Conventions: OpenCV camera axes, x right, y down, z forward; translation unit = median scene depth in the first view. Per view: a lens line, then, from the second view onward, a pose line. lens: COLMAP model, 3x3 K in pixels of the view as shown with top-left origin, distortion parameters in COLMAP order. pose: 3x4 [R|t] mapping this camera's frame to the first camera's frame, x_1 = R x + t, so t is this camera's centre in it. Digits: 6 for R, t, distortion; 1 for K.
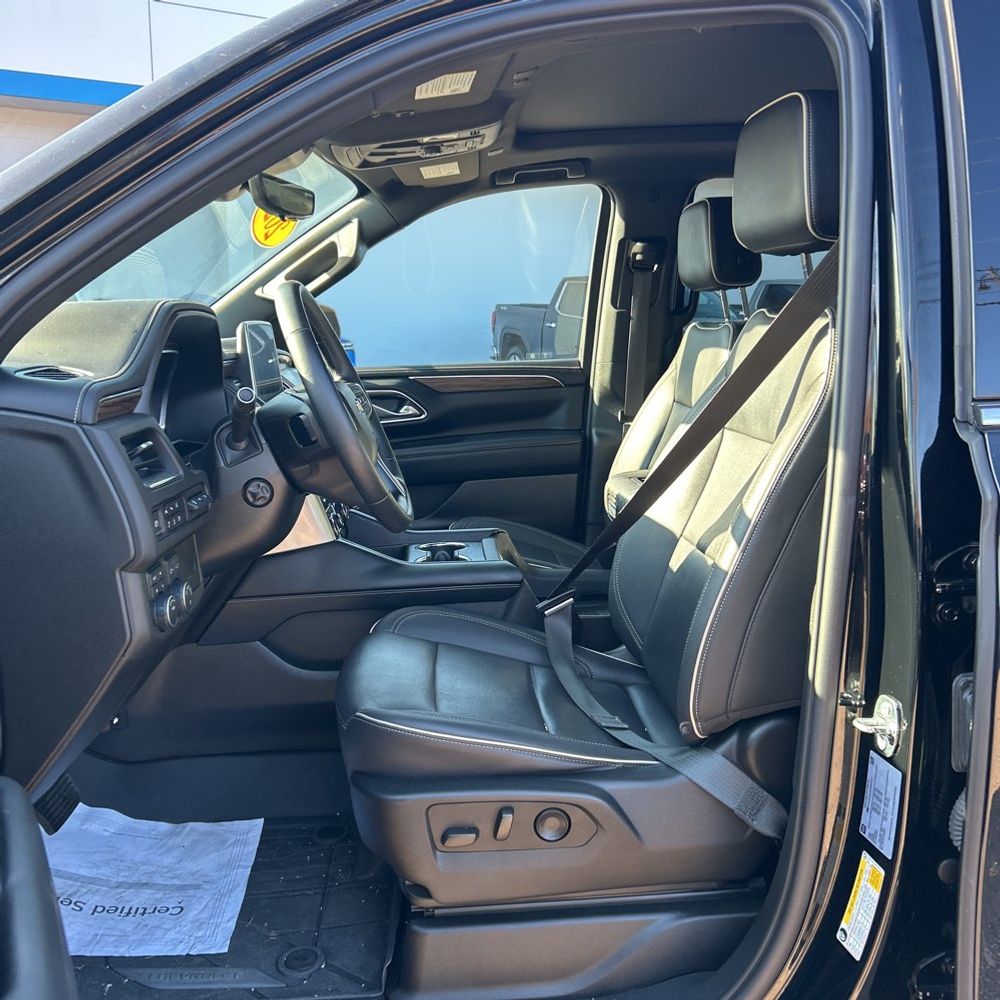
lens RADIAL K [[1016.9, 0, 504.2], [0, 1016.9, 502.7], [0, 0, 1]] dist [0.046612, -0.084041]
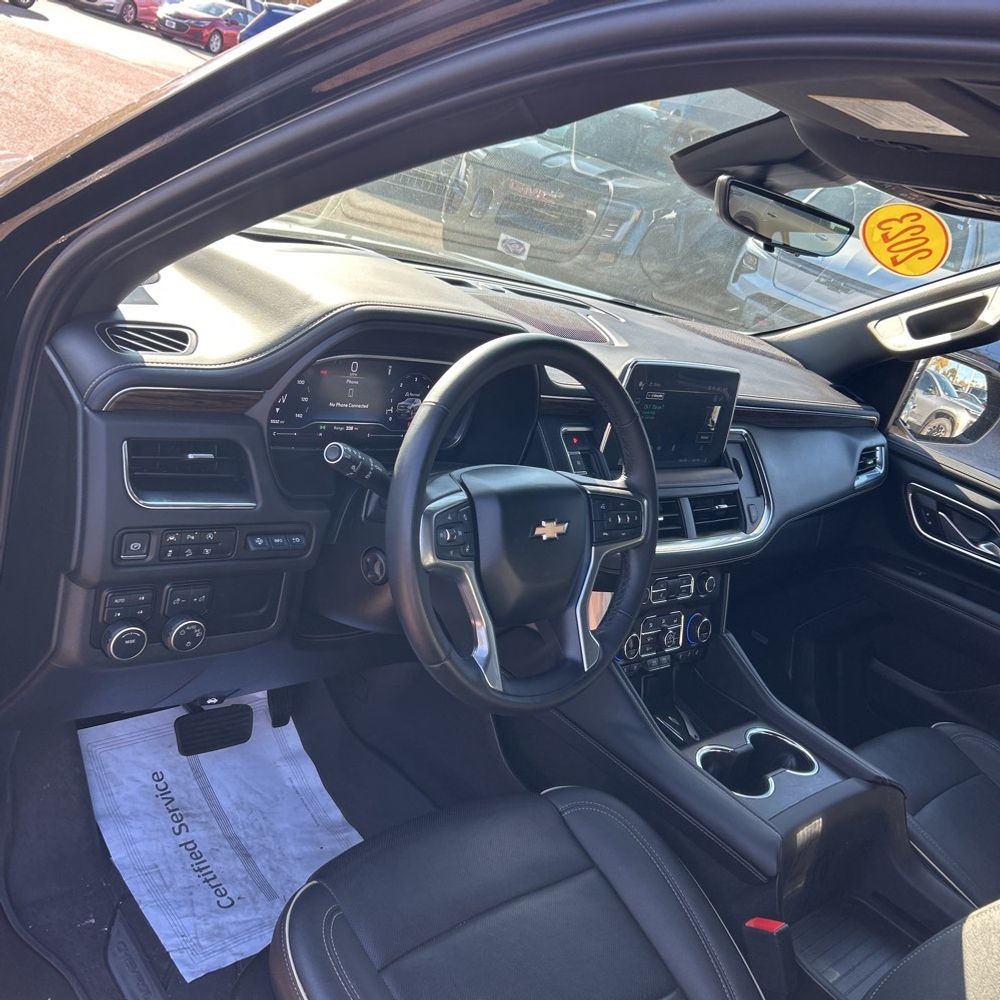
lens RADIAL K [[1016.9, 0, 504.2], [0, 1016.9, 502.7], [0, 0, 1]] dist [0.046612, -0.084041]
pose [[0.592712, 0.463169, -0.658914, 0.279369], [-0.424633, 0.874870, 0.233000, -0.249675], [0.684382, 0.141694, 0.715223, 0.451367]]
